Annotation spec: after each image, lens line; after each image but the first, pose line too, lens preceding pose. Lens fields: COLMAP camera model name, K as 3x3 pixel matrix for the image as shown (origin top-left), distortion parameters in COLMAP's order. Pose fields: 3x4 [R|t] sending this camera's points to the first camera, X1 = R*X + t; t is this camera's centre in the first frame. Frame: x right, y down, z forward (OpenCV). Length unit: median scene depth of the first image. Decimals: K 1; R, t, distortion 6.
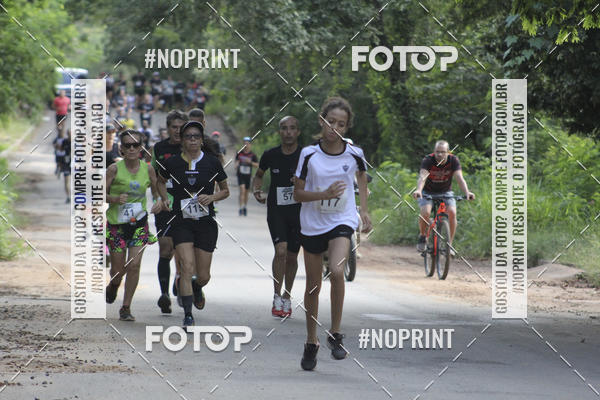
lens RADIAL K [[4069.0, 0, 299.2], [0, 4069.0, 194.2], [0, 0, 1]] dist [0.917937, 0.000000]
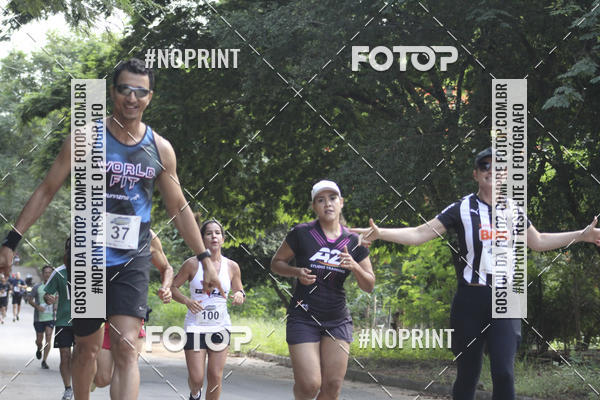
lens RADIAL K [[4069.0, 0, 302.3], [0, 4069.0, 184.5], [0, 0, 1]] dist [0.917937, 0.000000]
pose [[0.997429, 0.004458, 0.071528, -0.033192], [-0.000763, 0.998667, -0.051606, 0.045828], [-0.071663, 0.051419, 0.996103, -1.075211]]
